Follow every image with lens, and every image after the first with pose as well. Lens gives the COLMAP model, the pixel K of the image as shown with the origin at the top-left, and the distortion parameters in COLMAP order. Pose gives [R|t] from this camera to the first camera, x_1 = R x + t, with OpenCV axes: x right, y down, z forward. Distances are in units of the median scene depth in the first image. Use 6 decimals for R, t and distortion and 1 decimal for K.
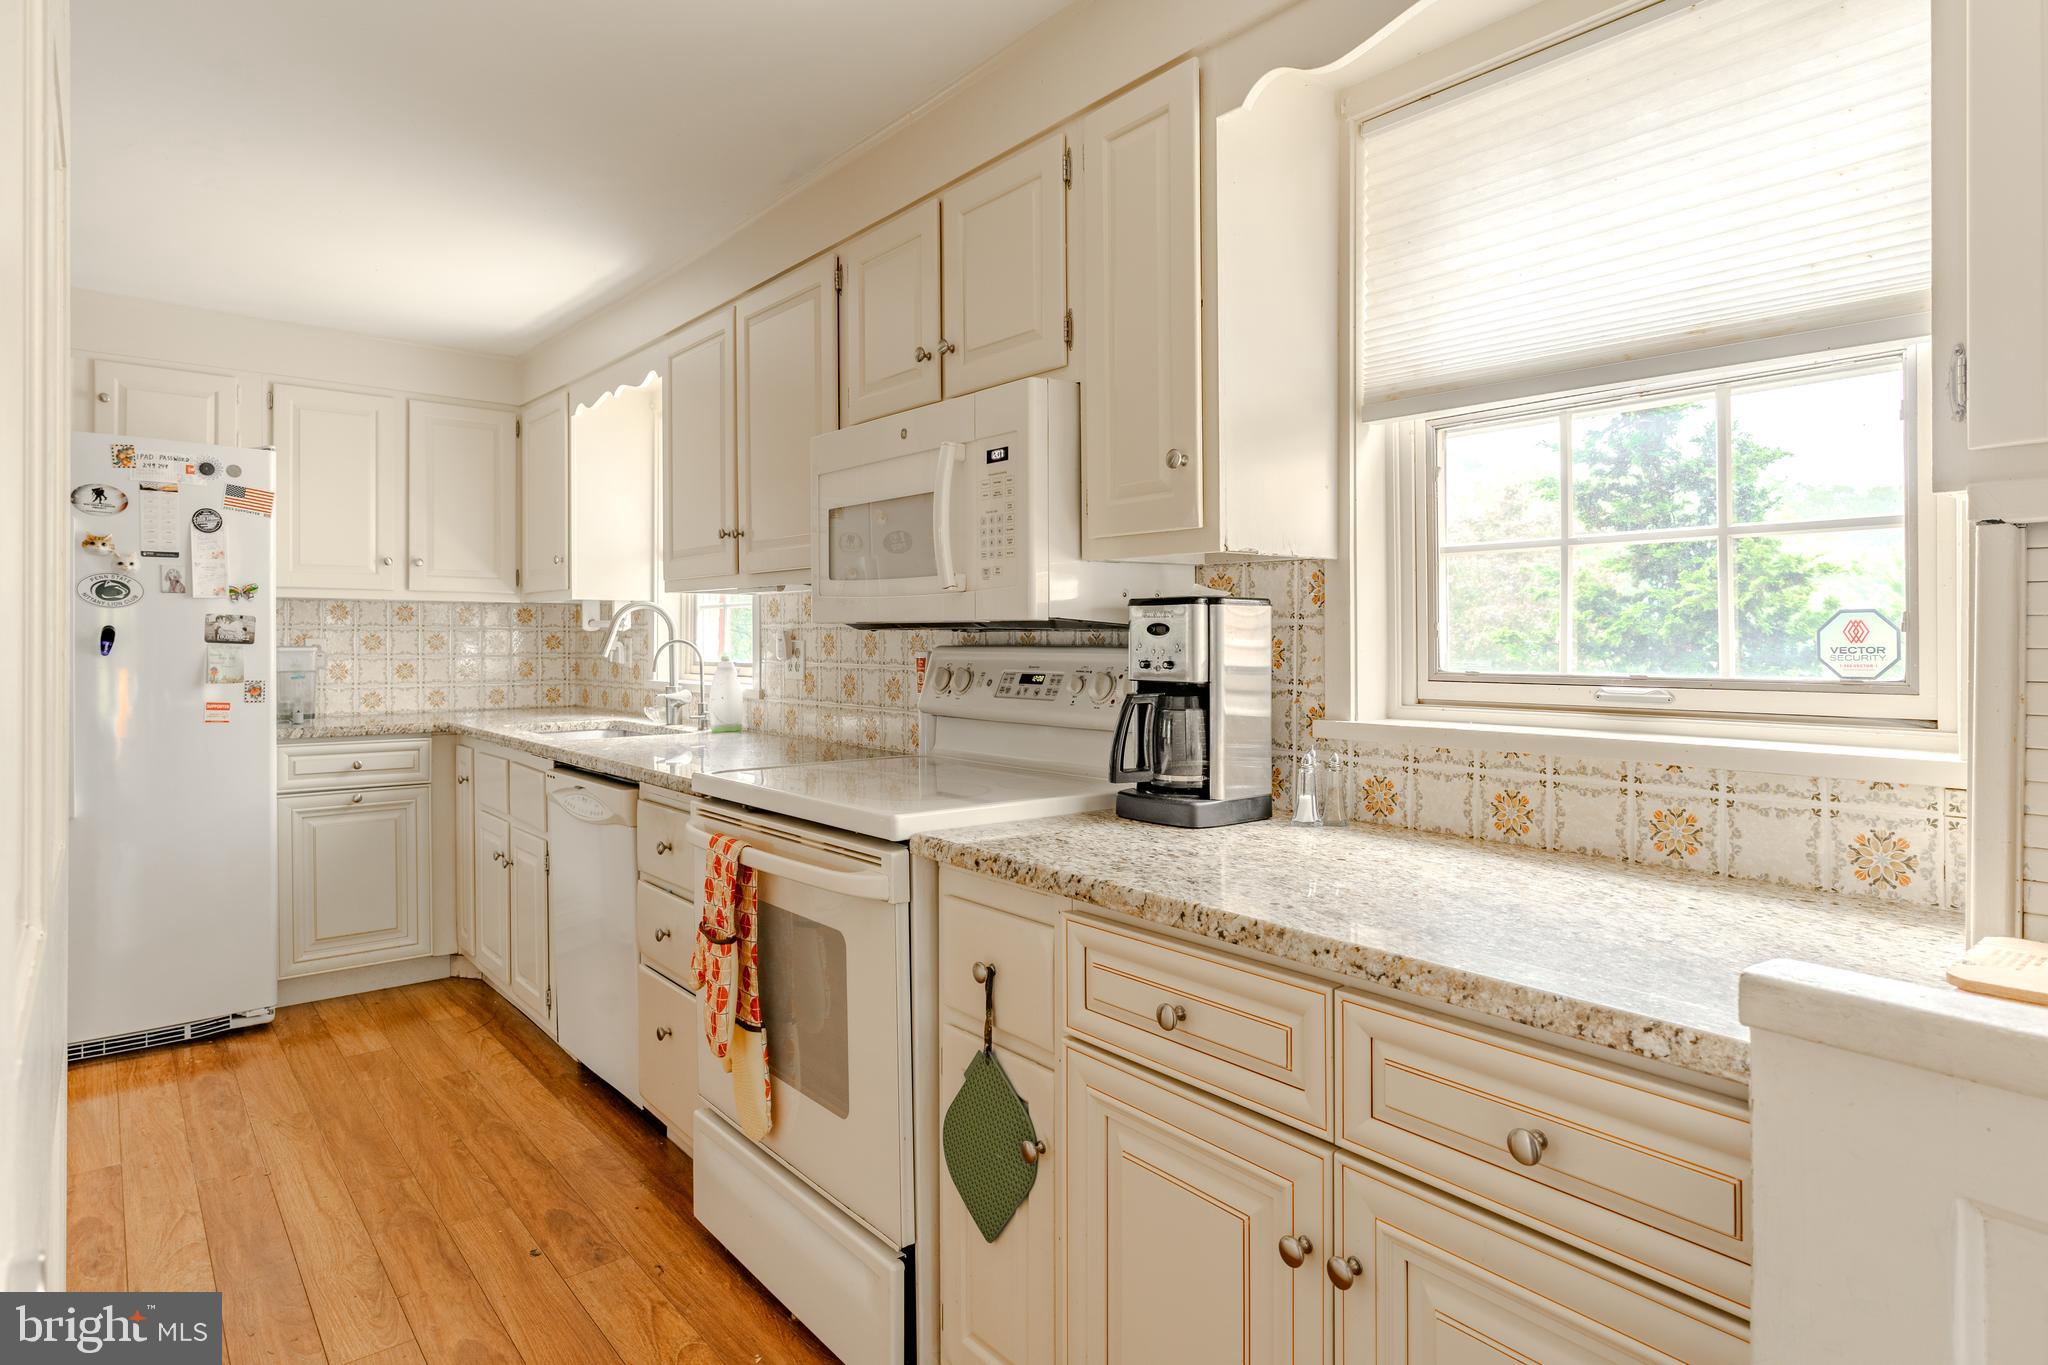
lens RADIAL K [[1140.7, 0, 1028.6], [0, 1140.7, 649.6], [0, 0, 1]] dist [-0.002545, 0.001417]
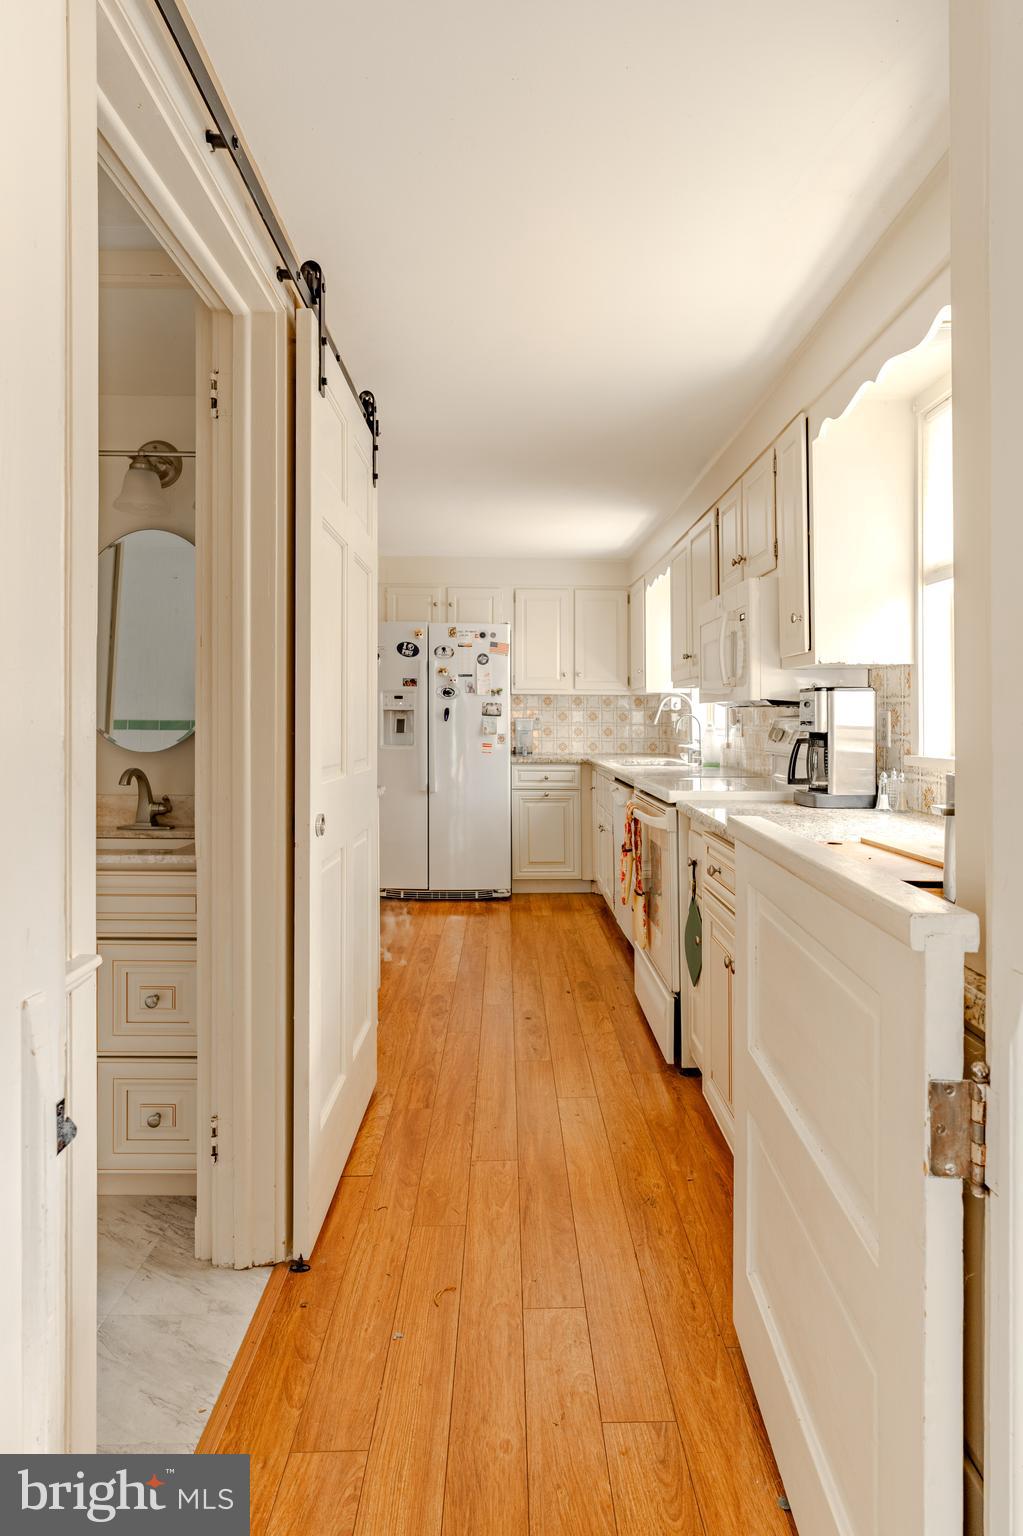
lens RADIAL K [[855.5, 0, 514.9], [0, 855.5, 757.8], [0, 0, 1]] dist [-0.002545, 0.001417]
pose [[0.781911, 0.031187, -0.622609, 0.356568], [-0.009537, 0.999229, 0.038075, 0.012032], [0.623317, -0.023833, 0.781606, -0.244804]]
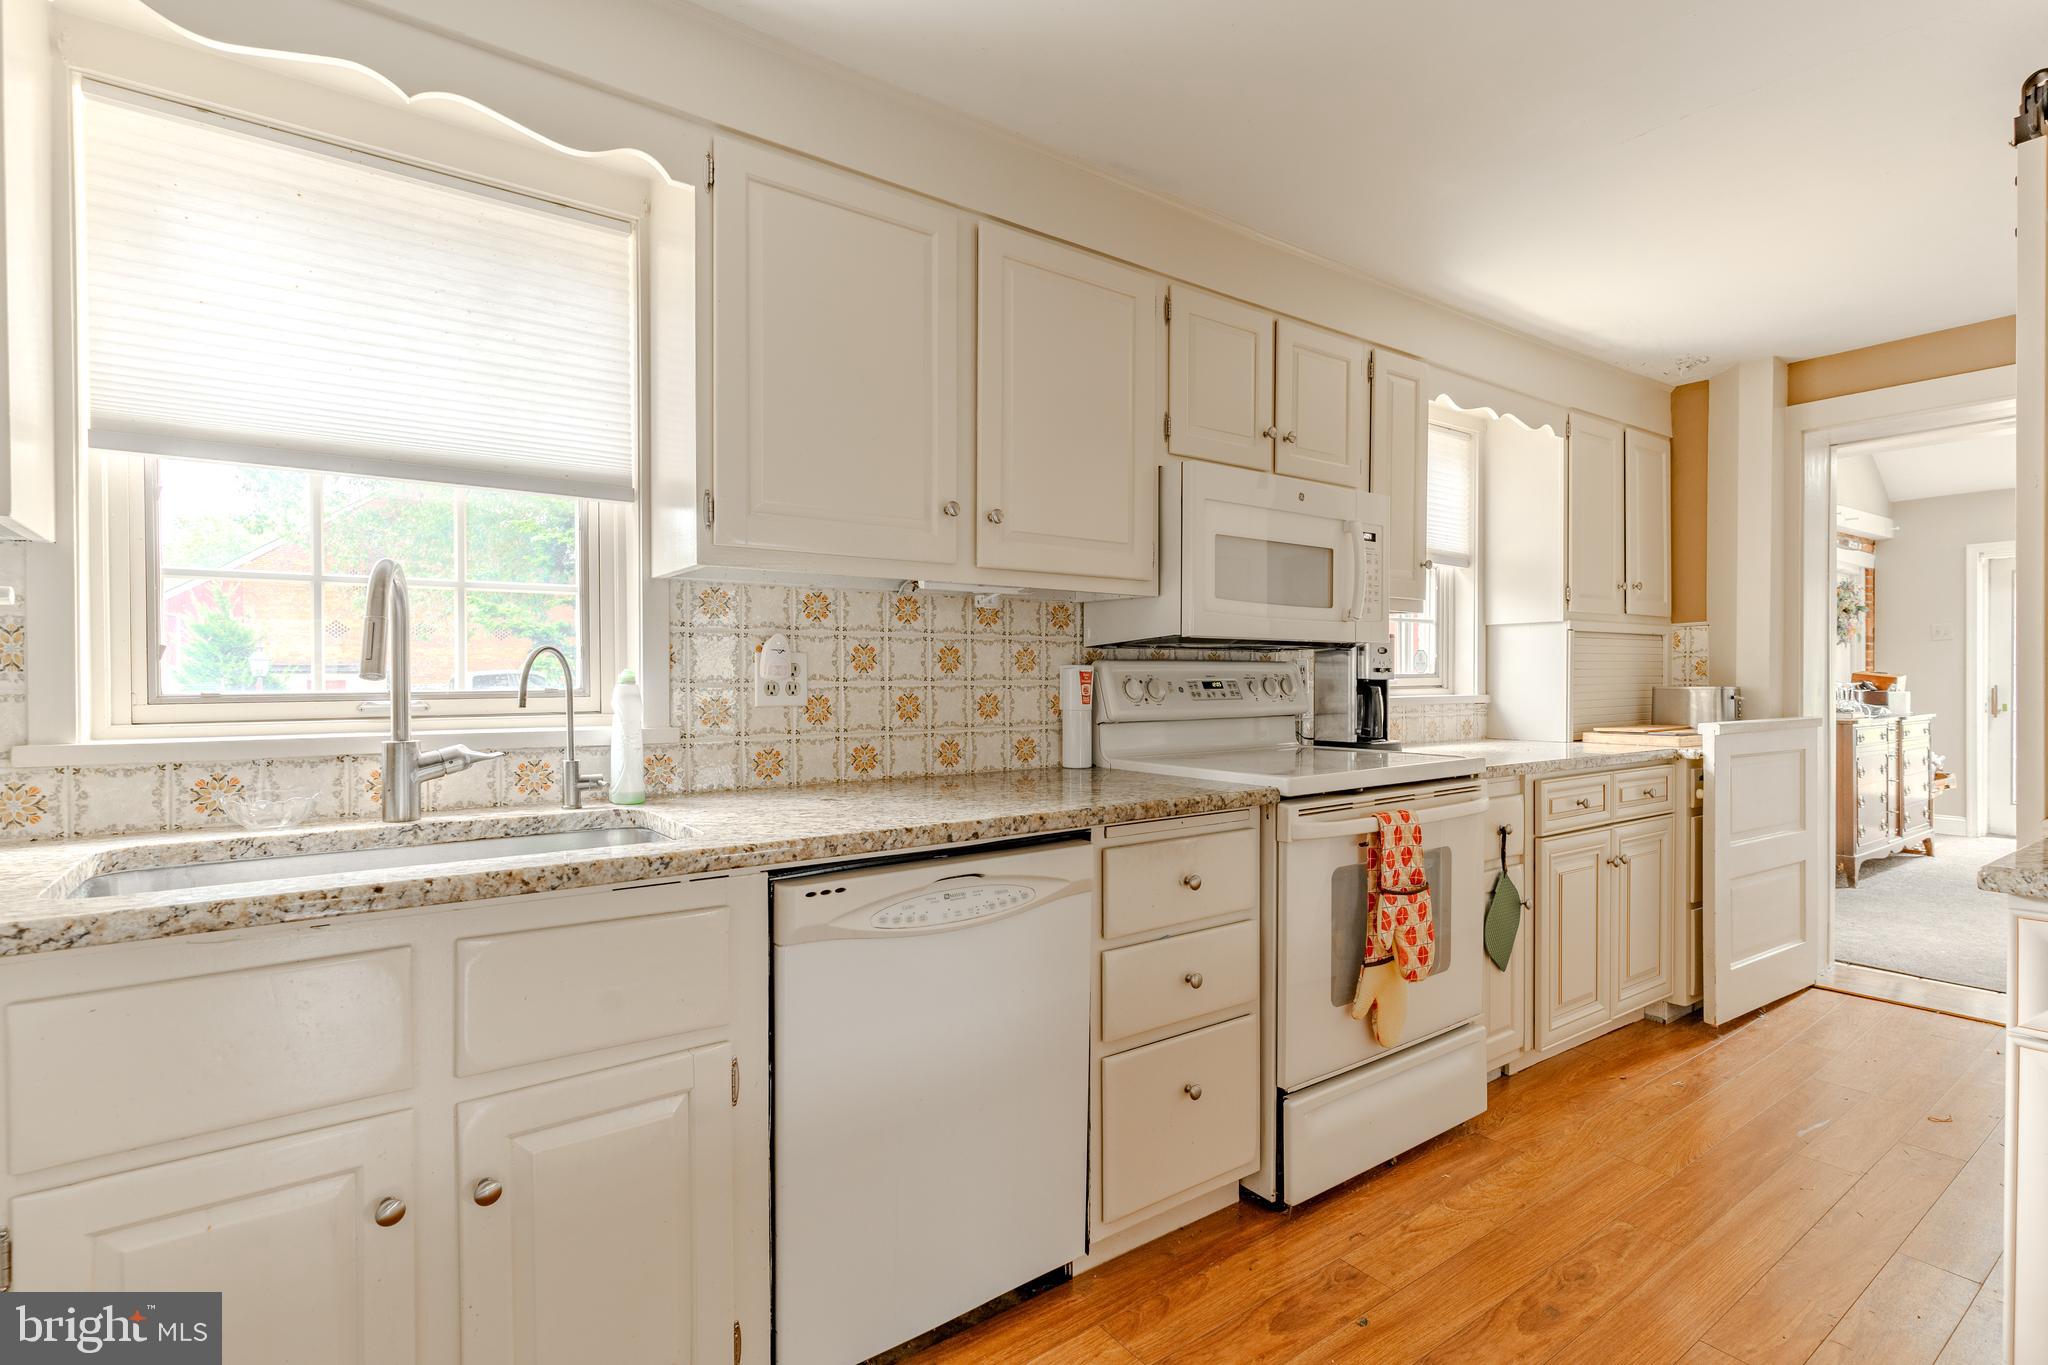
lens RADIAL K [[972.8, 0, 1031.4], [0, 972.8, 687.9], [0, 0, 1]] dist [0.003181, 0.001041]
pose [[0.053583, -0.022691, 0.998306, -0.869708], [0.005100, 0.999735, 0.022450, 0.001889], [-0.998550, 0.003888, 0.053684, 0.873954]]
